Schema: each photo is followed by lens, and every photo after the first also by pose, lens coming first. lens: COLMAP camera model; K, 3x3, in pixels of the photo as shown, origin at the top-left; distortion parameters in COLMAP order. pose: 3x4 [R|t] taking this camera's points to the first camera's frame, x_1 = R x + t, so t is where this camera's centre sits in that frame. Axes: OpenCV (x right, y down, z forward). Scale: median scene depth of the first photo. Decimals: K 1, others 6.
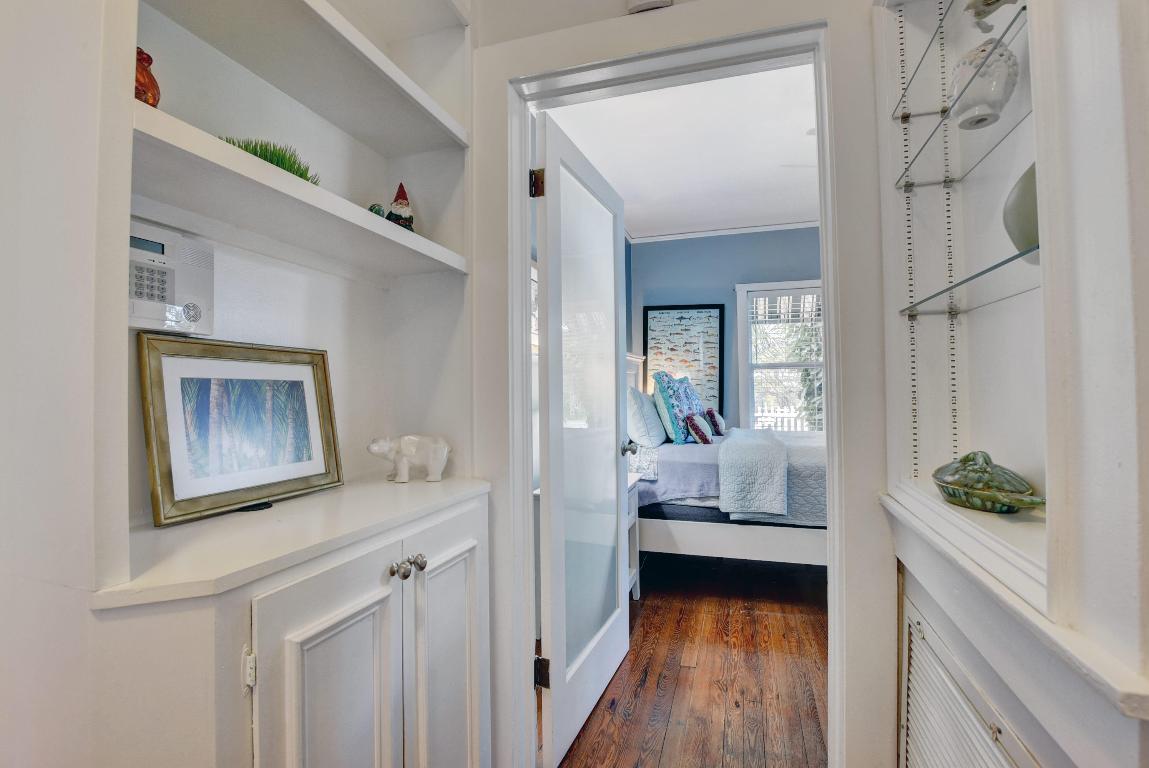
lens RADIAL K [[510.7, 0, 575.7], [0, 510.7, 379.0], [0, 0, 1]] dist [-0.023192, 0.000095]
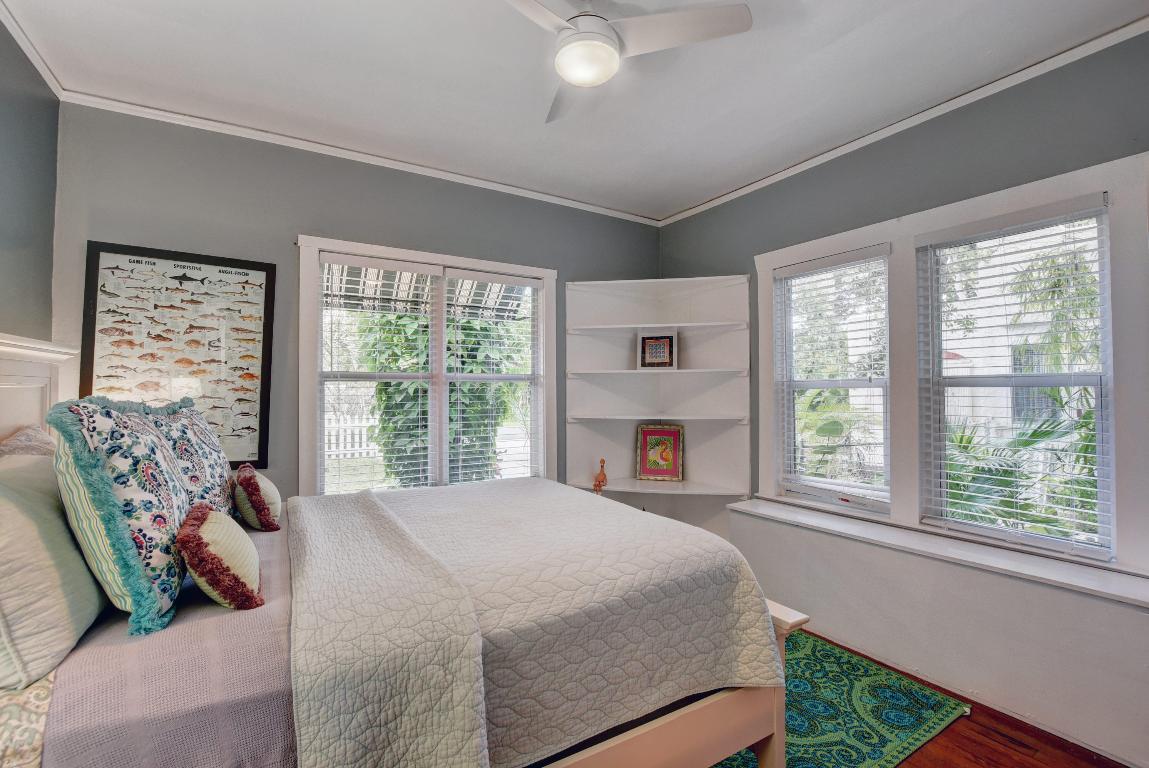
lens RADIAL K [[510.7, 0, 575.6], [0, 510.7, 373.0], [0, 0, 1]] dist [-0.023192, 0.000095]
pose [[0.652589, 0.031004, 0.757077, 0.086827], [-0.018550, 0.999517, -0.024943, -0.018688], [-0.757485, 0.002234, 0.652849, 0.380263]]
